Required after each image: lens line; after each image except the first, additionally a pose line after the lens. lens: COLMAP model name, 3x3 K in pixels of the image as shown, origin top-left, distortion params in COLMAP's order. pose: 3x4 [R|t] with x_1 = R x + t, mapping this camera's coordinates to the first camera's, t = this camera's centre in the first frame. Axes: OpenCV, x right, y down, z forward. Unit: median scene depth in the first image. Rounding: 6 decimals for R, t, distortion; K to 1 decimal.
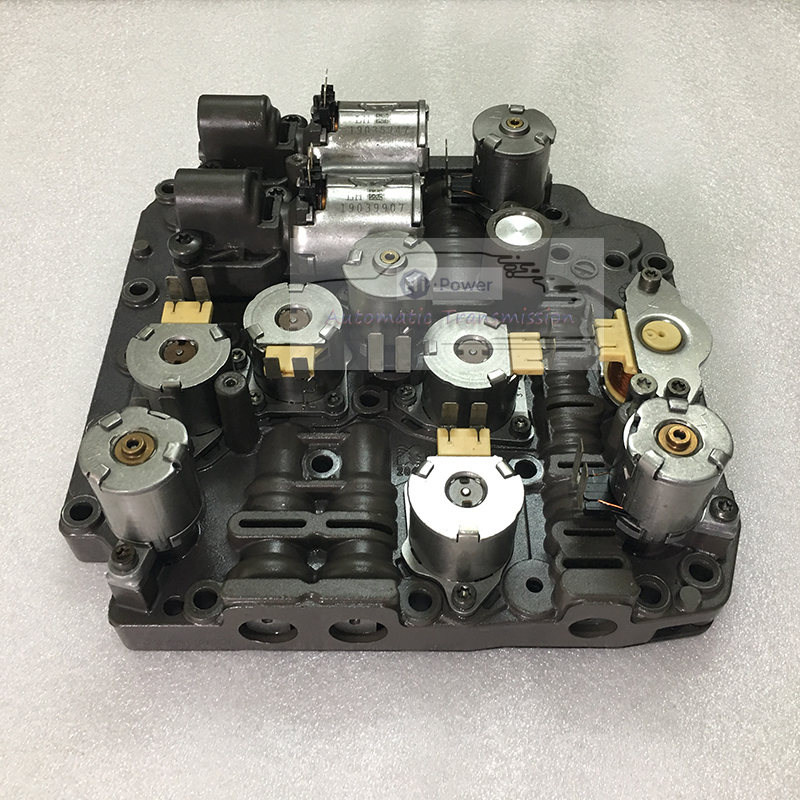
lens RADIAL K [[908.2, 0, 400.9], [0, 908.2, 405.4], [0, 0, 1]] dist [0.032041, -0.055215]
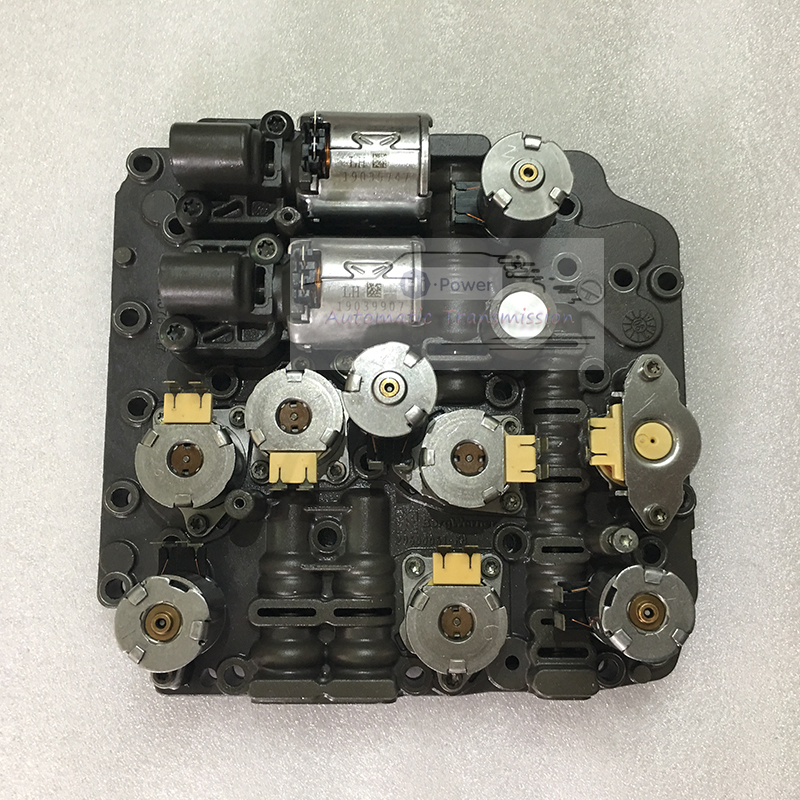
lens RADIAL K [[908.2, 0, 400.9], [0, 908.2, 405.4], [0, 0, 1]] dist [0.032041, -0.055215]
pose [[0.999953, 0.003115, 0.009229, -0.008046], [-0.007305, 0.866568, 0.499005, -0.614703], [-0.006444, -0.499049, 0.866550, 0.127911]]
